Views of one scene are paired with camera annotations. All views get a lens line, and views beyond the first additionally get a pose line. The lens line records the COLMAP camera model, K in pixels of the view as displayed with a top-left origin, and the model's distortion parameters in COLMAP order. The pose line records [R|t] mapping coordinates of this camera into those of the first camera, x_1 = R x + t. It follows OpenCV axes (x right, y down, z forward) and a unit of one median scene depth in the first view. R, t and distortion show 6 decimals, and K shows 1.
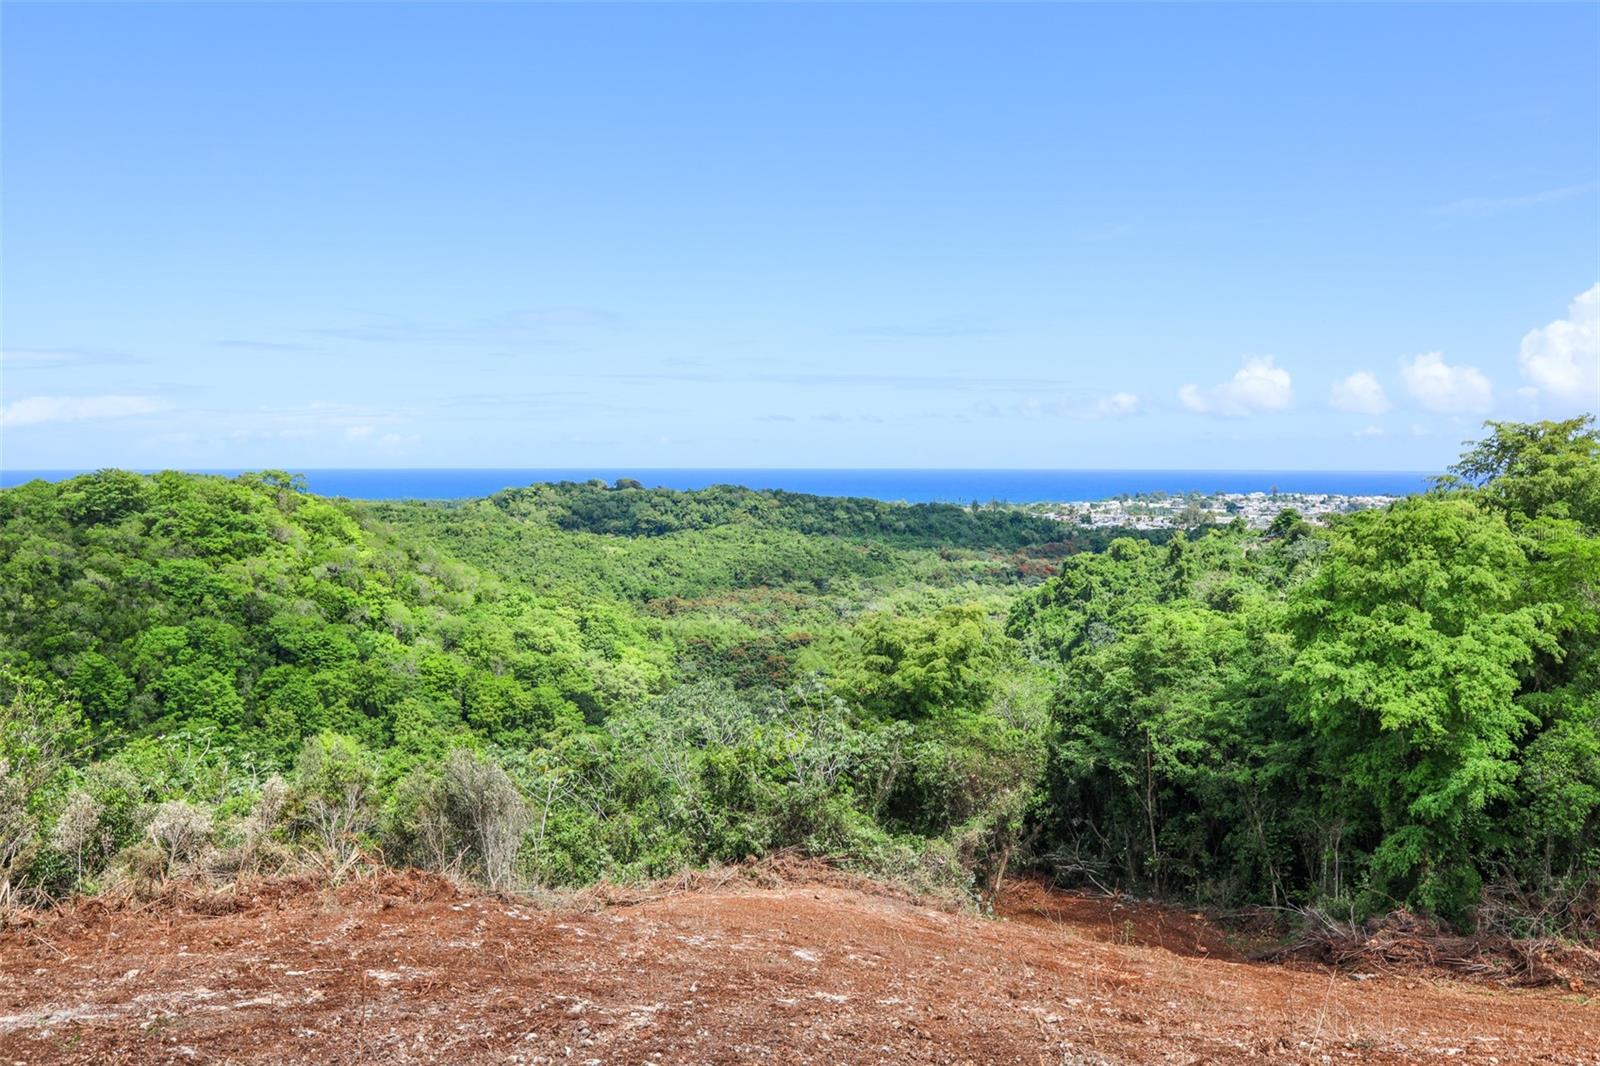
lens RADIAL K [[1293.9, 0, 795.6], [0, 1293.9, 526.5], [0, 0, 1]] dist [-0.001967, -0.000114]
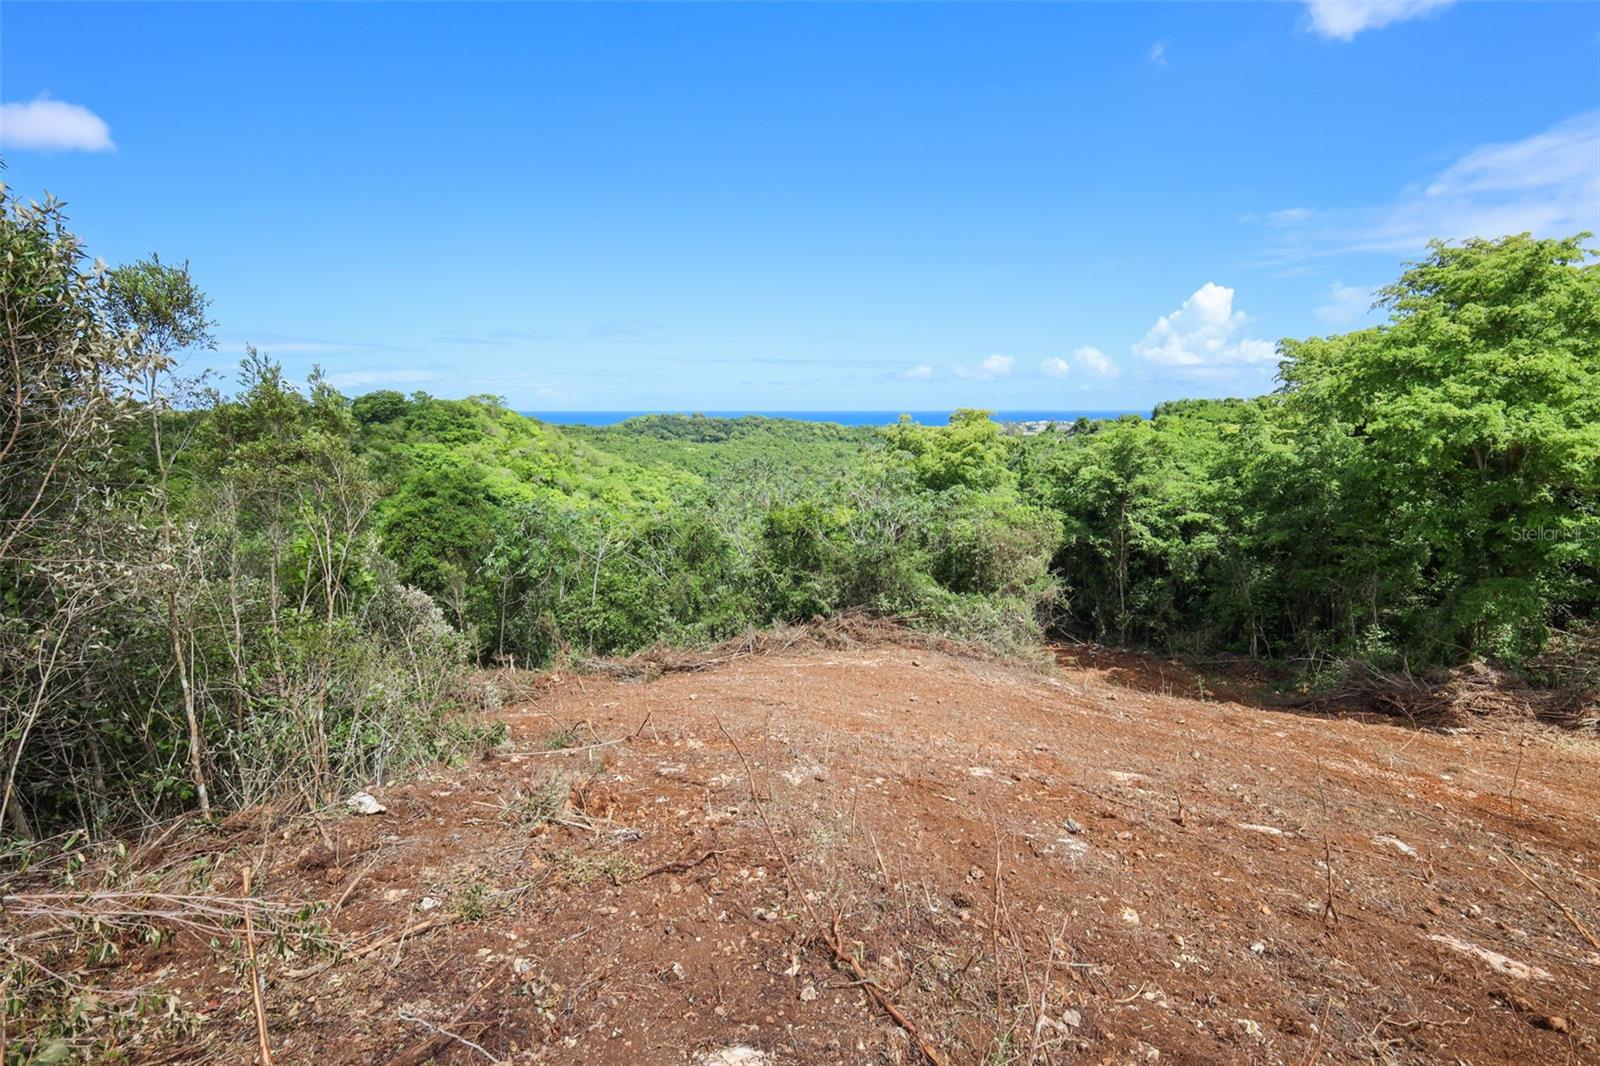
lens RADIAL K [[704.4, 0, 781.8], [0, 704.4, 530.0], [0, 0, 1]] dist [-0.035805, 0.013658]
pose [[0.999866, -0.008342, -0.014086, -0.052694], [0.010049, 0.992000, 0.125838, 0.125813], [0.012923, -0.125963, 0.991951, 0.490456]]
